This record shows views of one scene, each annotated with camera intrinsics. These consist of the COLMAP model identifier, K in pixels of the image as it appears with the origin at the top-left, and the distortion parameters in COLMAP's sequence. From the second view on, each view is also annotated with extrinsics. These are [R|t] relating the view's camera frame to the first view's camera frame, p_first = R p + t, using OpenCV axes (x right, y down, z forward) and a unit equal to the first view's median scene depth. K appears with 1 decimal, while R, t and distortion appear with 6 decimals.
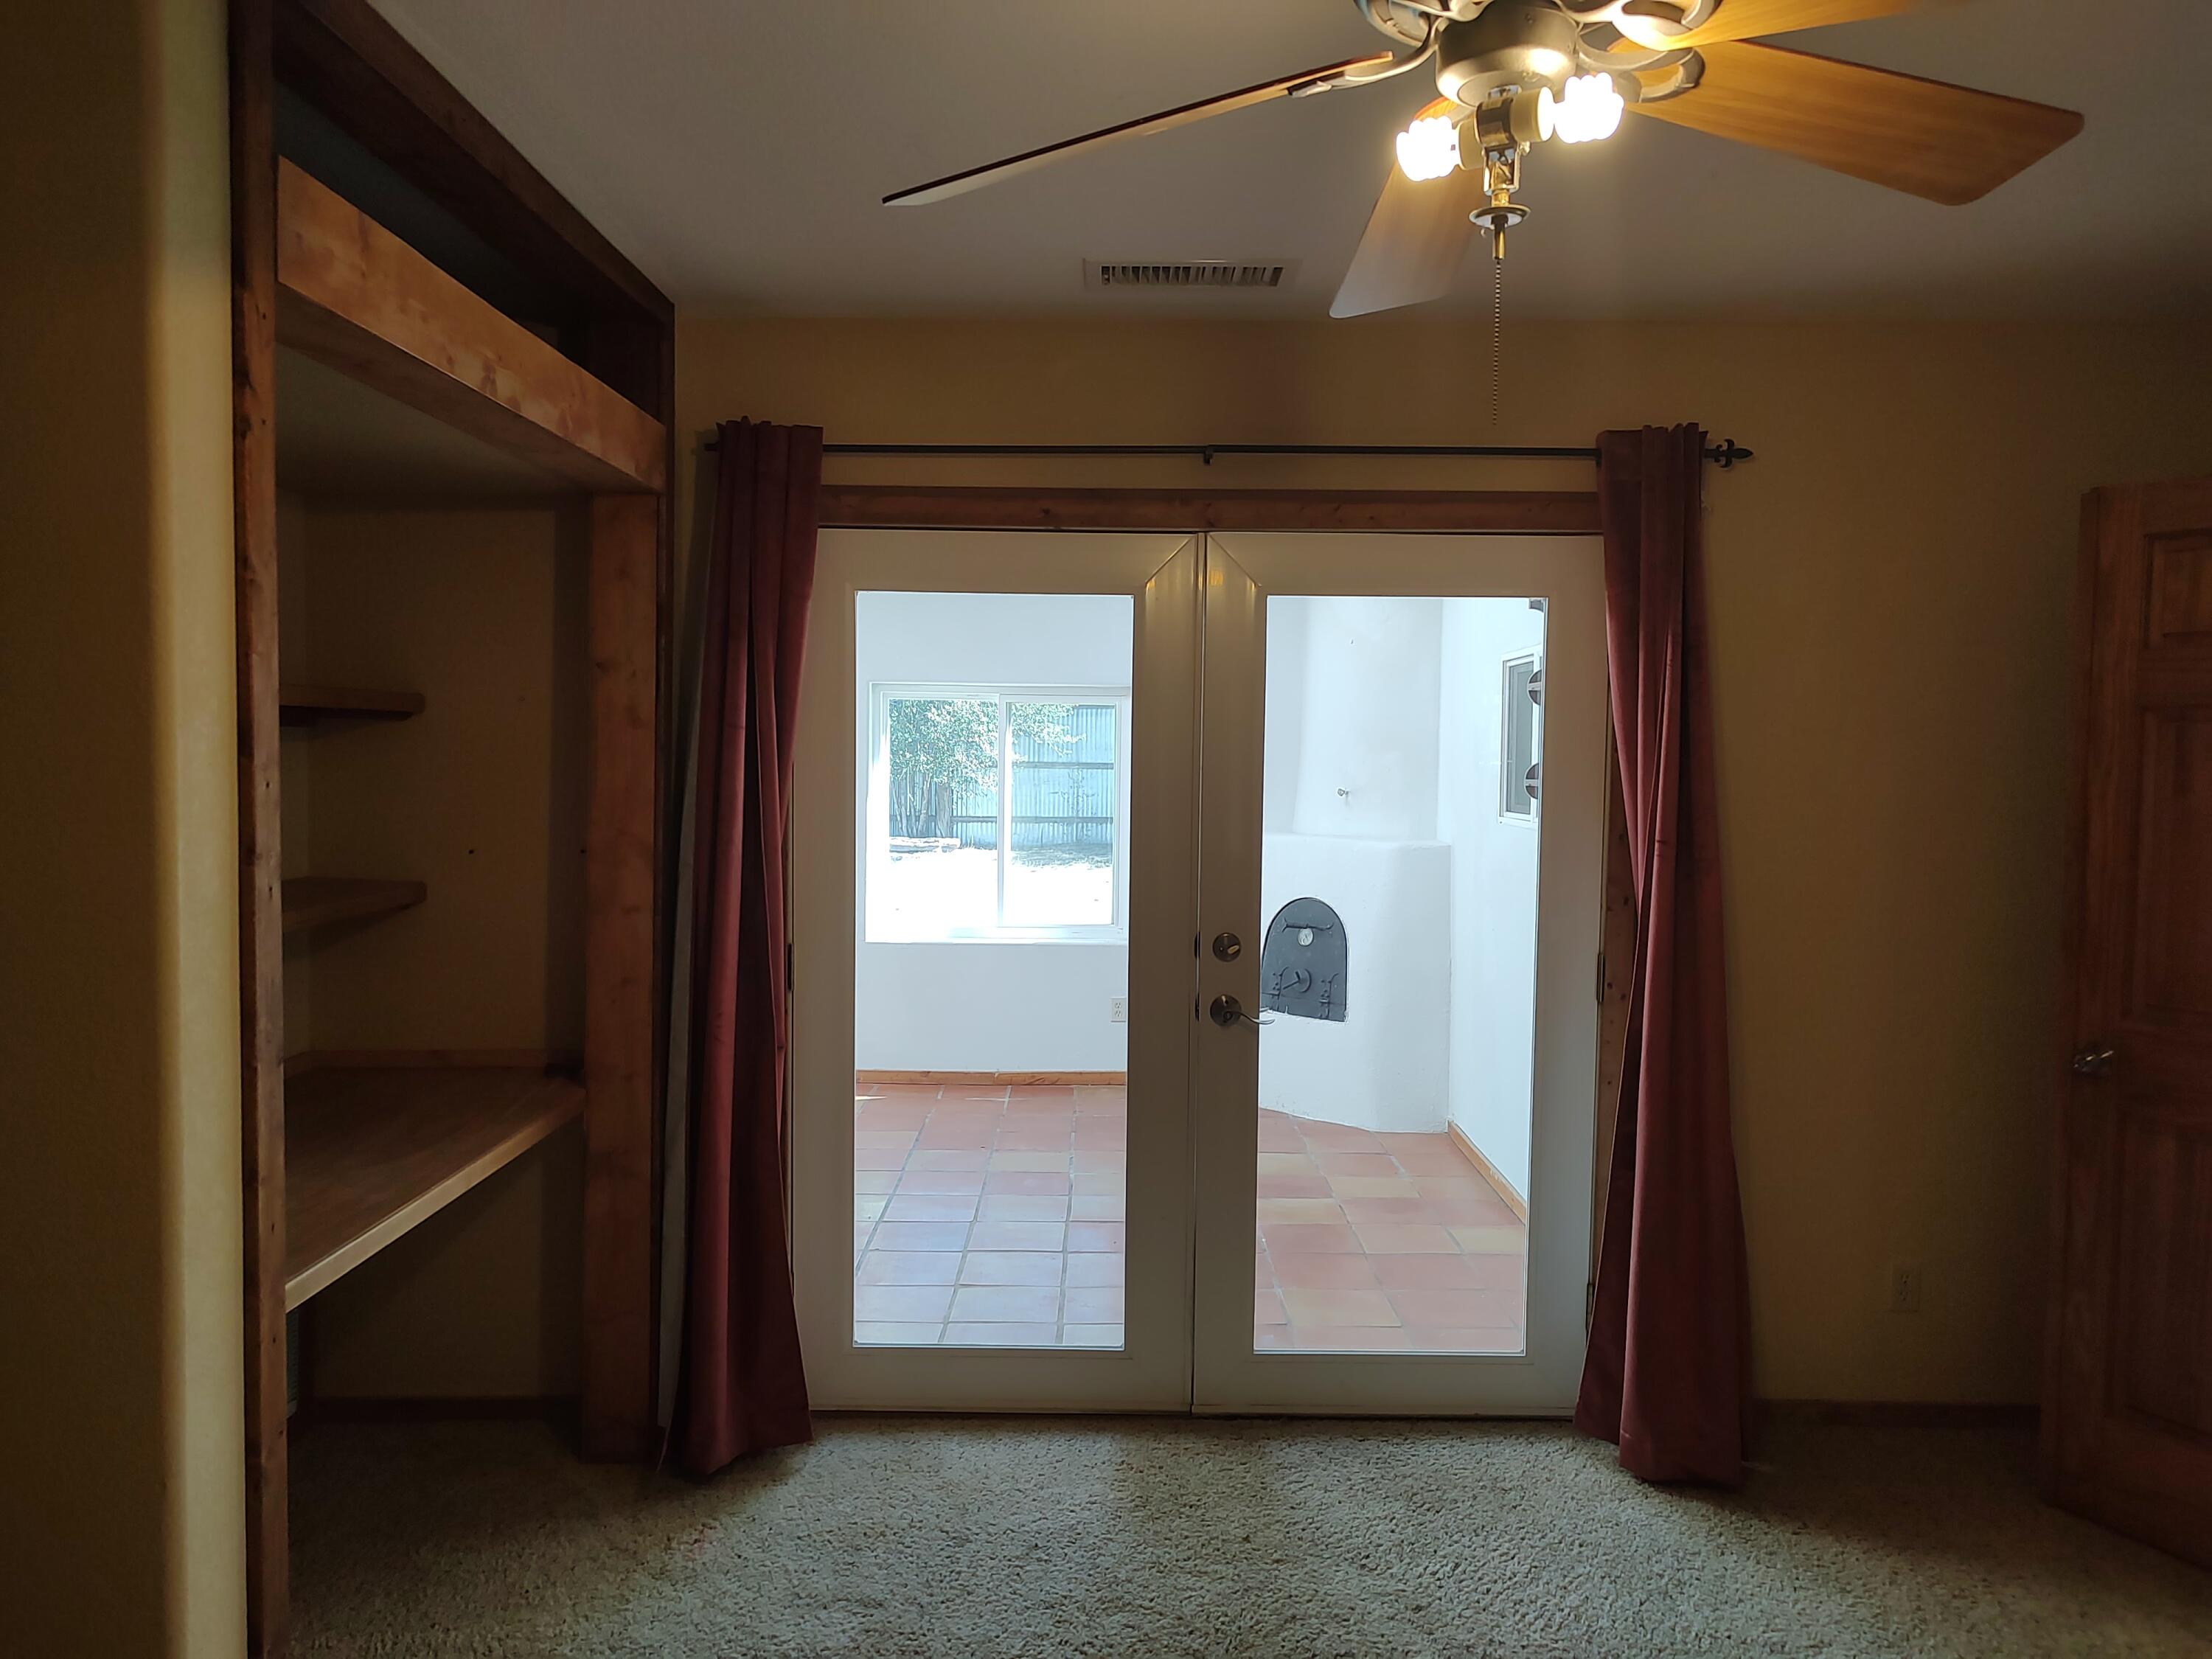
lens RADIAL K [[1587.0, 0, 1101.3], [0, 1587.0, 834.0], [0, 0, 1]] dist [0.030865, -0.021925]
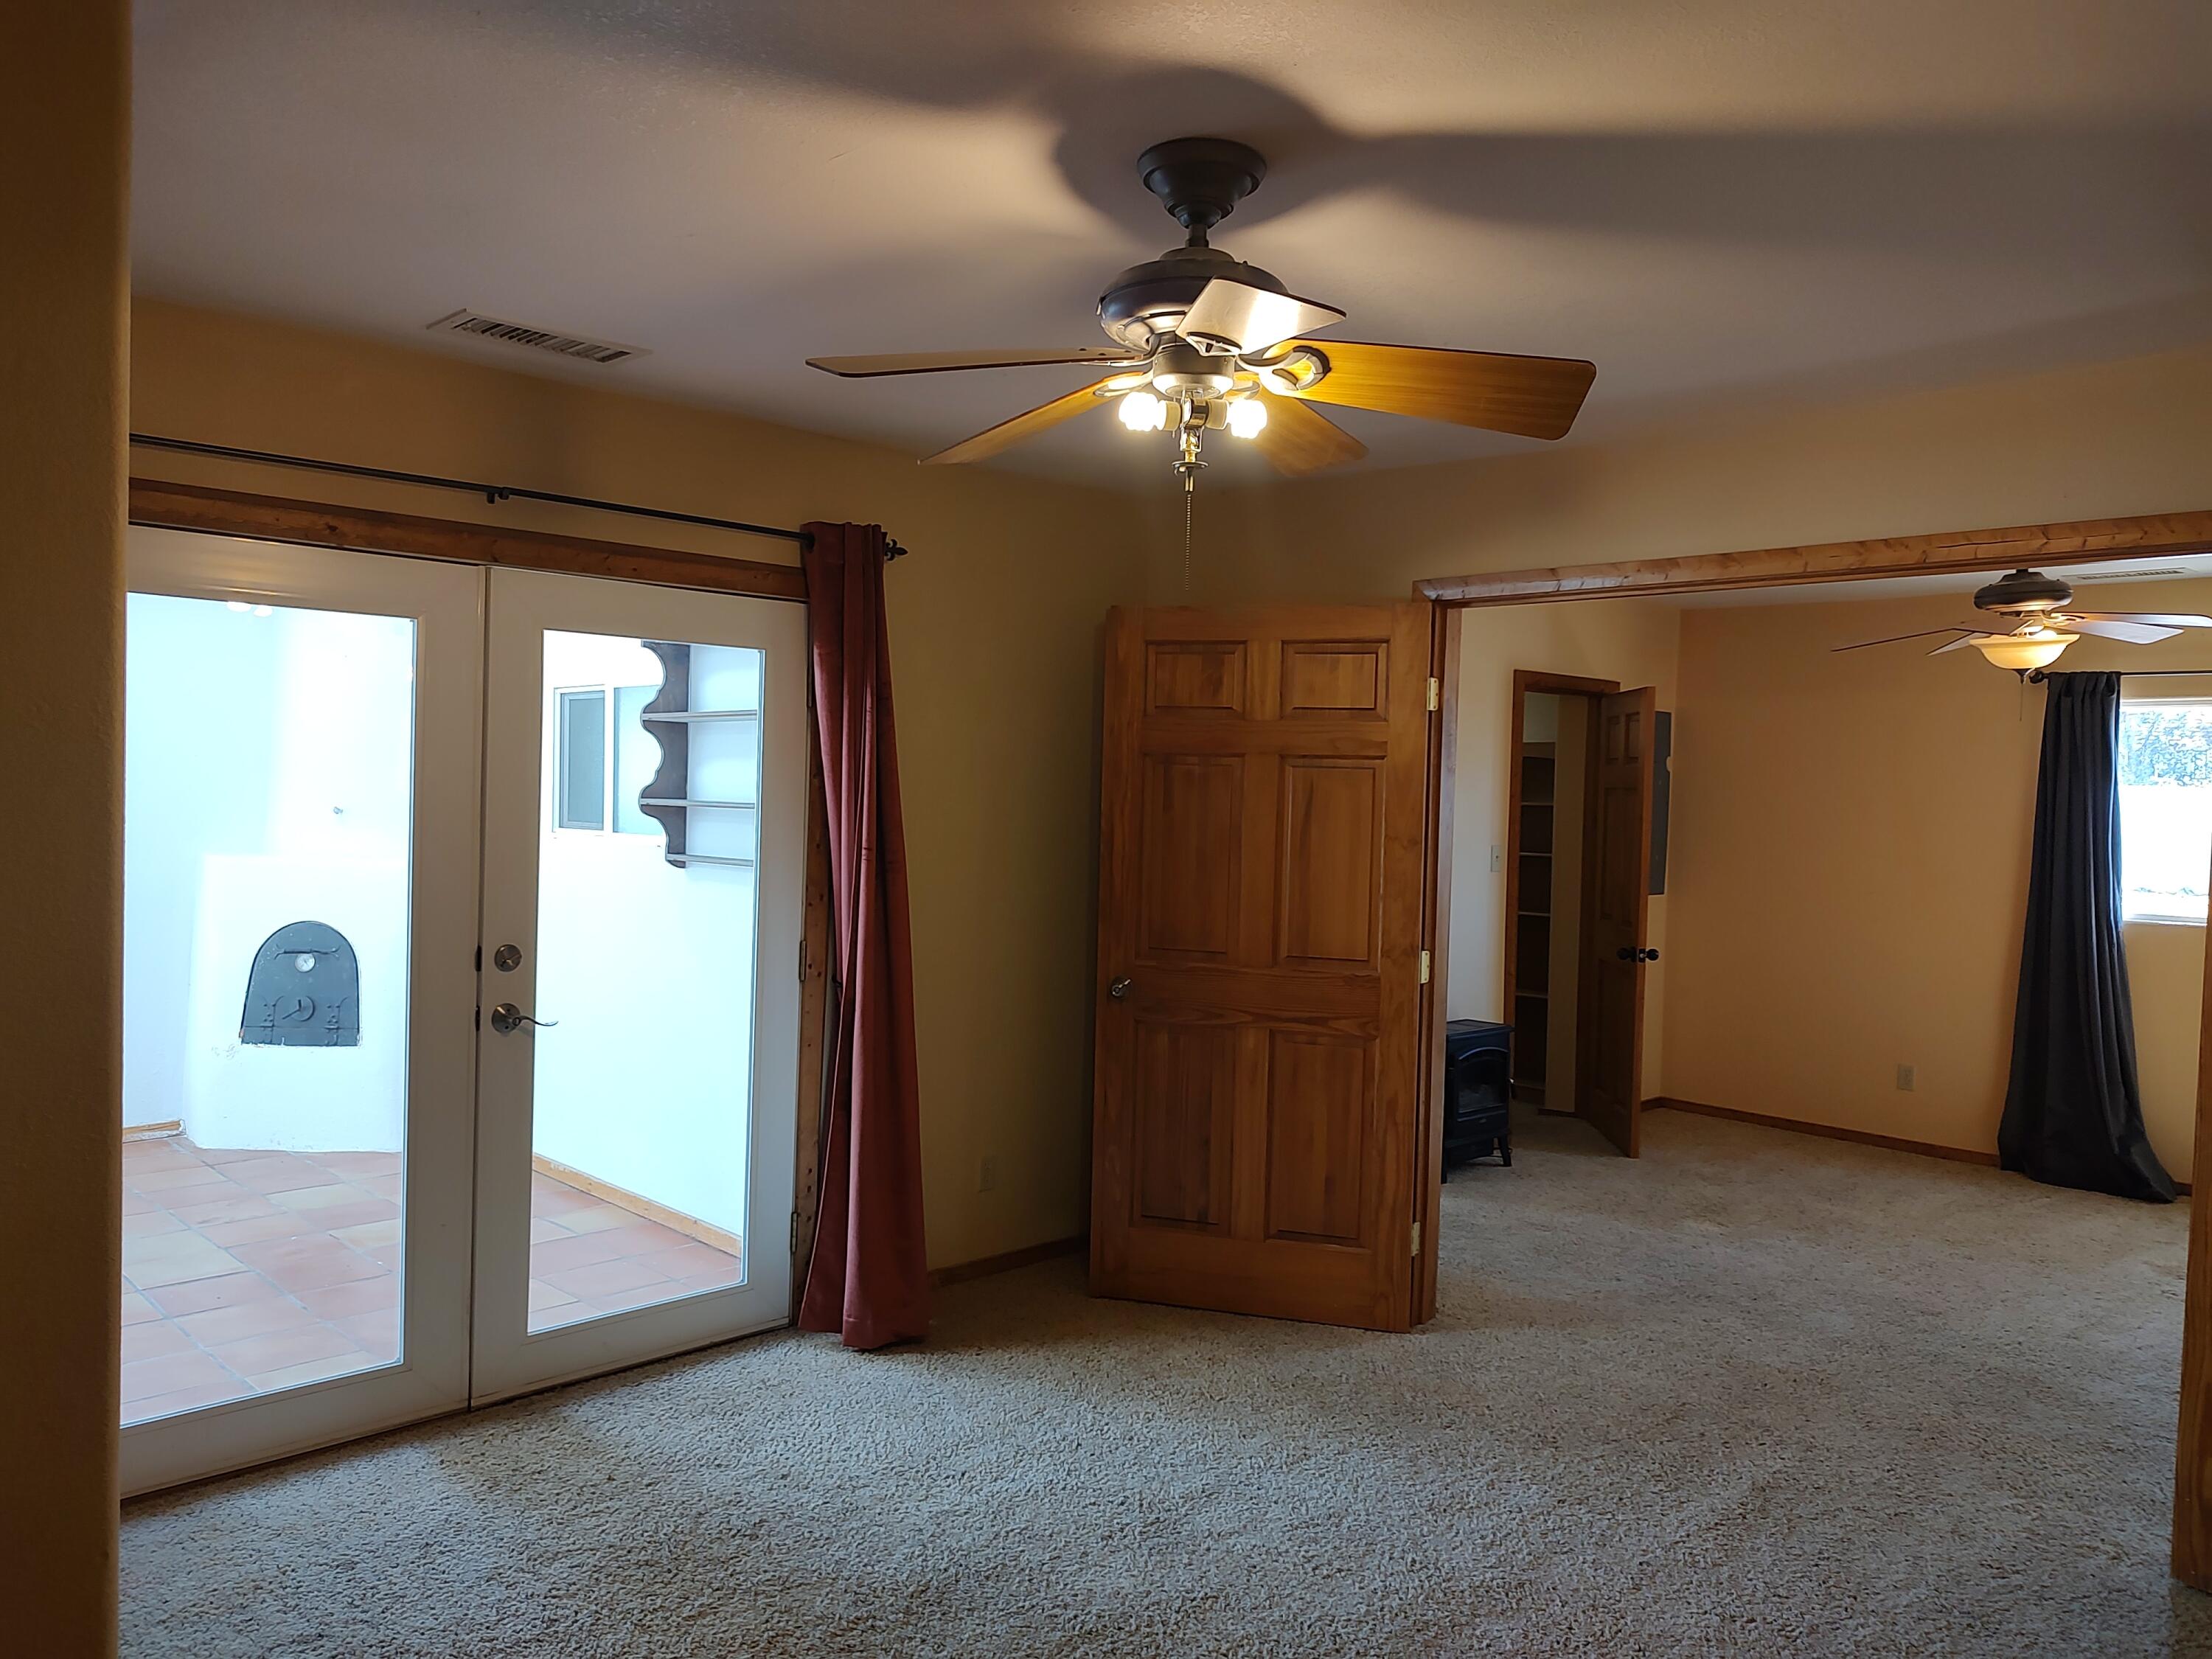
lens RADIAL K [[1604.7, 0, 1092.3], [0, 1604.7, 832.3], [0, 0, 1]] dist [0.032160, -0.024945]
pose [[0.713999, -0.013872, 0.700009, -0.406580], [0.021873, 0.999758, -0.002499, -0.000973], [-0.699805, 0.017096, 0.714129, -0.047571]]
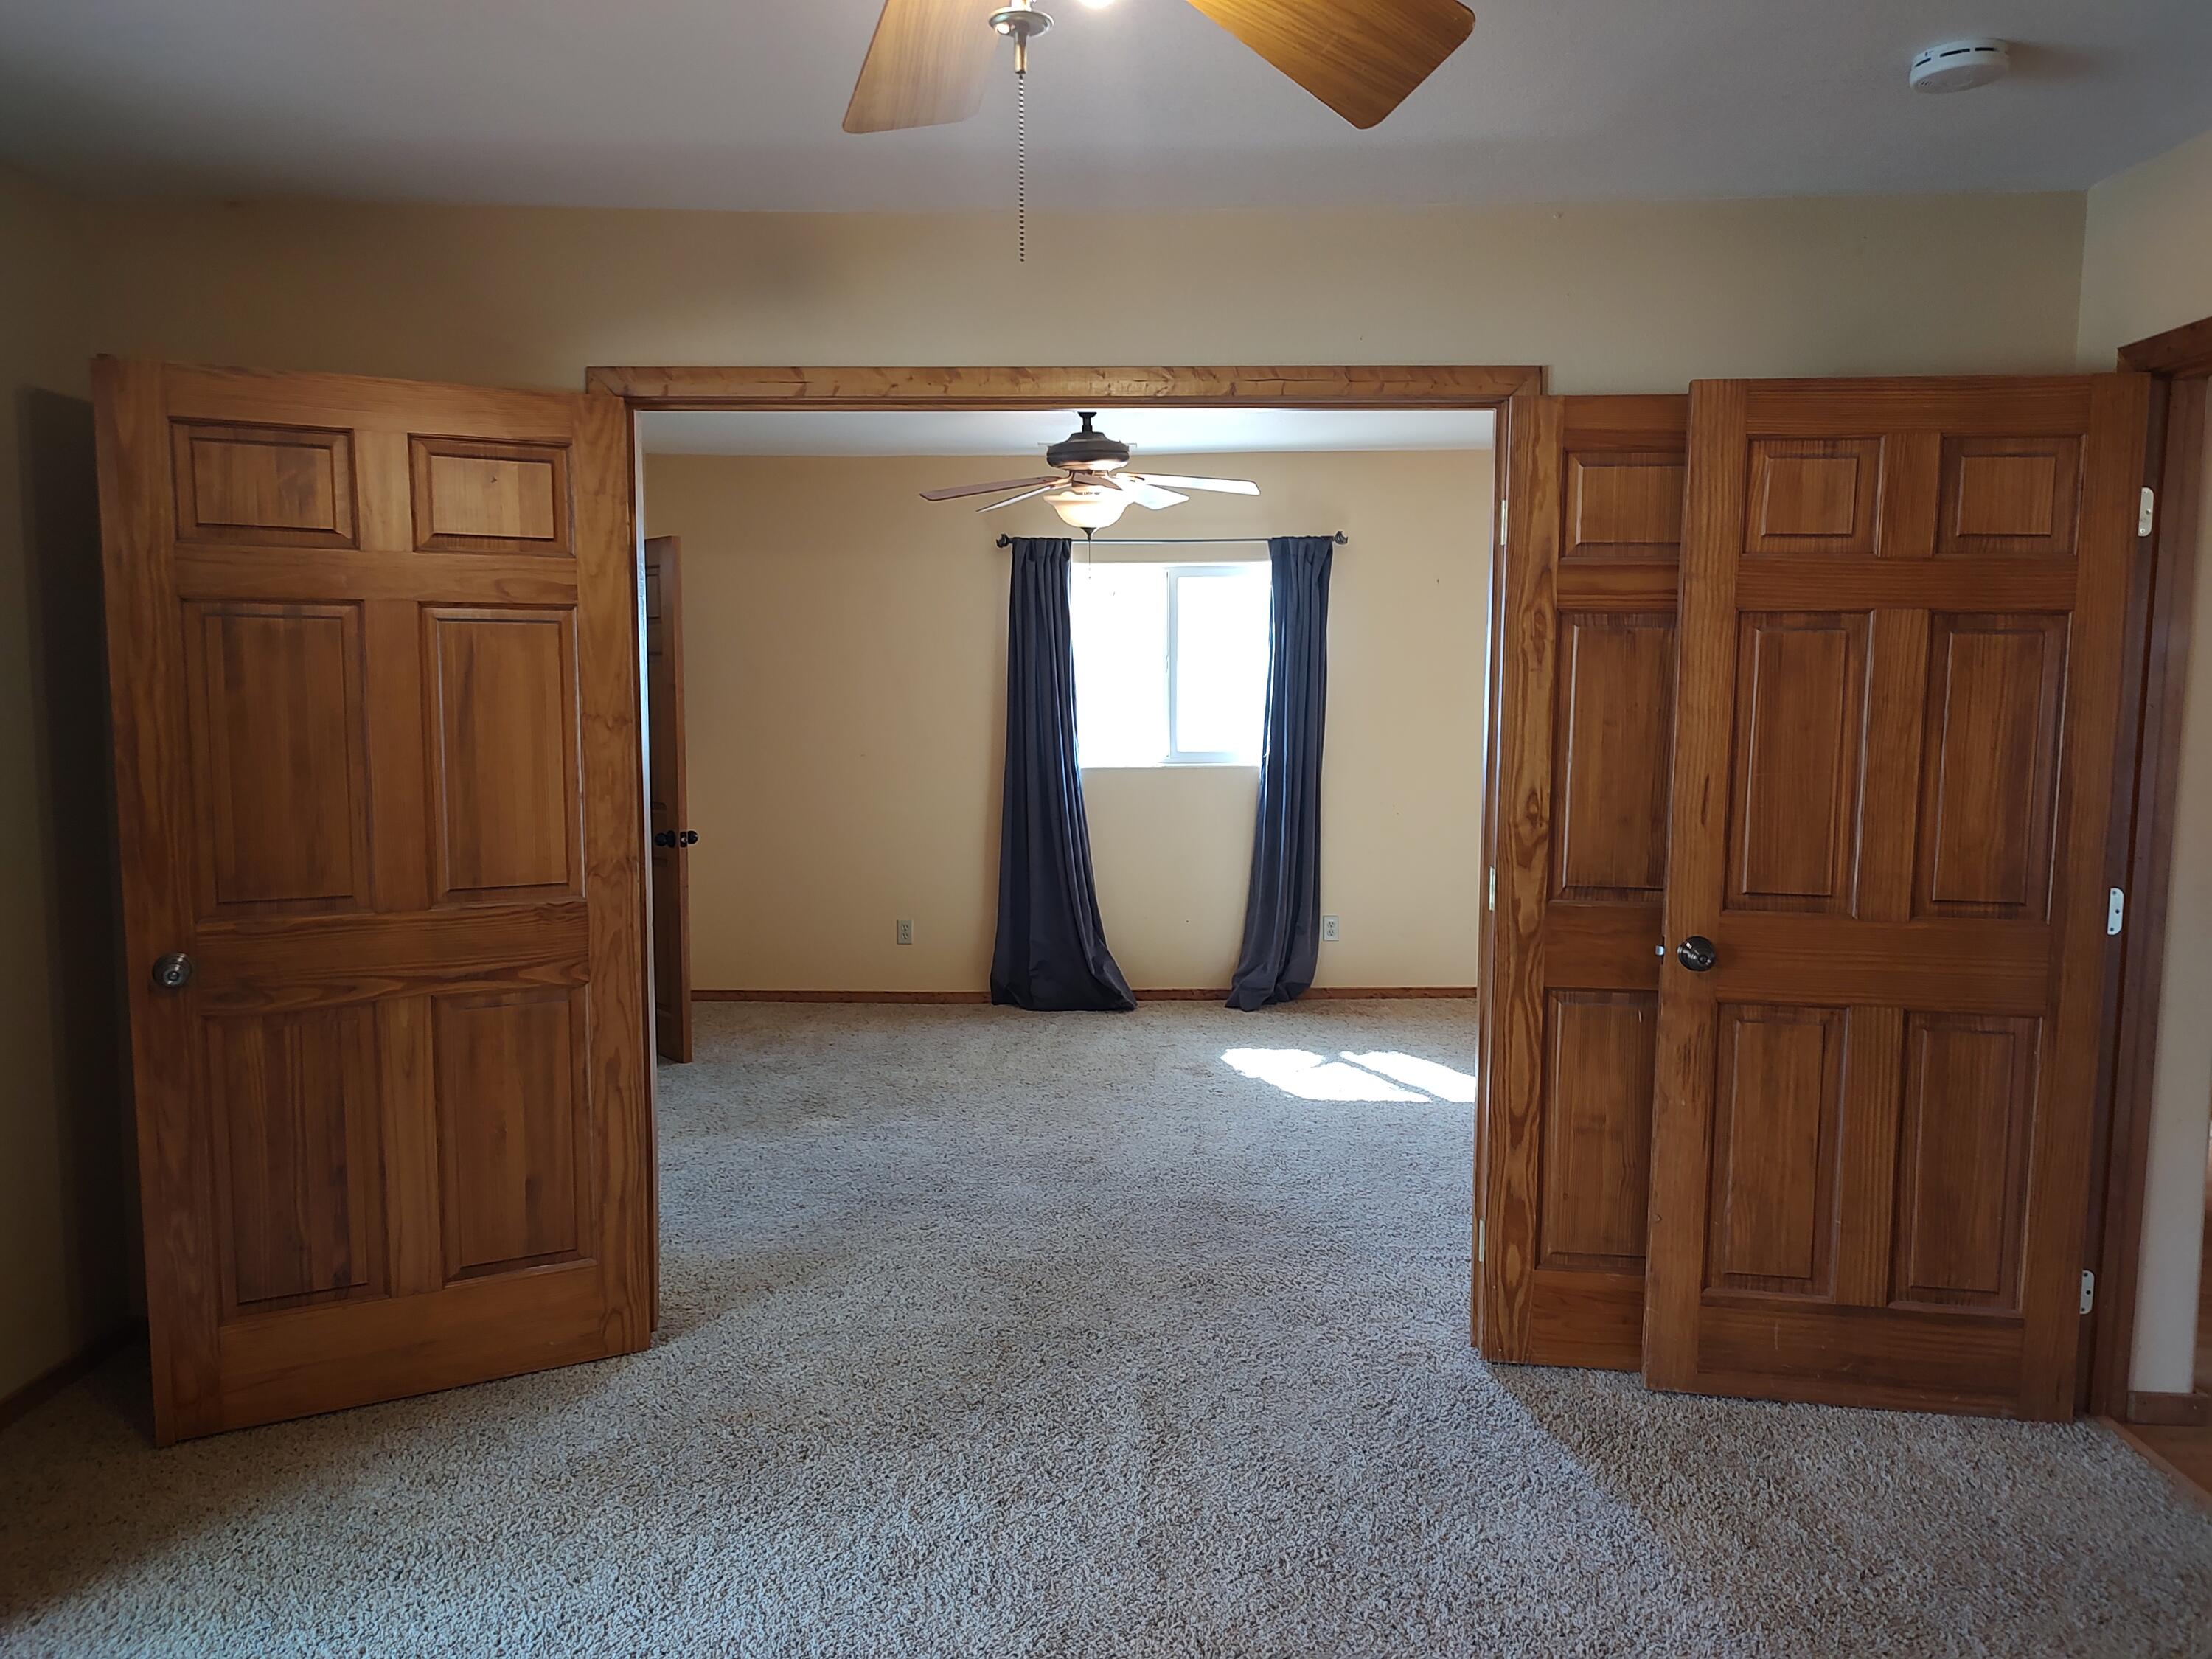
lens RADIAL K [[1583.8, 0, 1103.5], [0, 1583.8, 838.3], [0, 0, 1]] dist [0.004887, -0.005799]
pose [[0.012716, -0.113105, 0.993502, -0.274834], [0.053625, 0.992229, 0.112274, -0.011968], [-0.998480, 0.051849, 0.018683, 0.391348]]
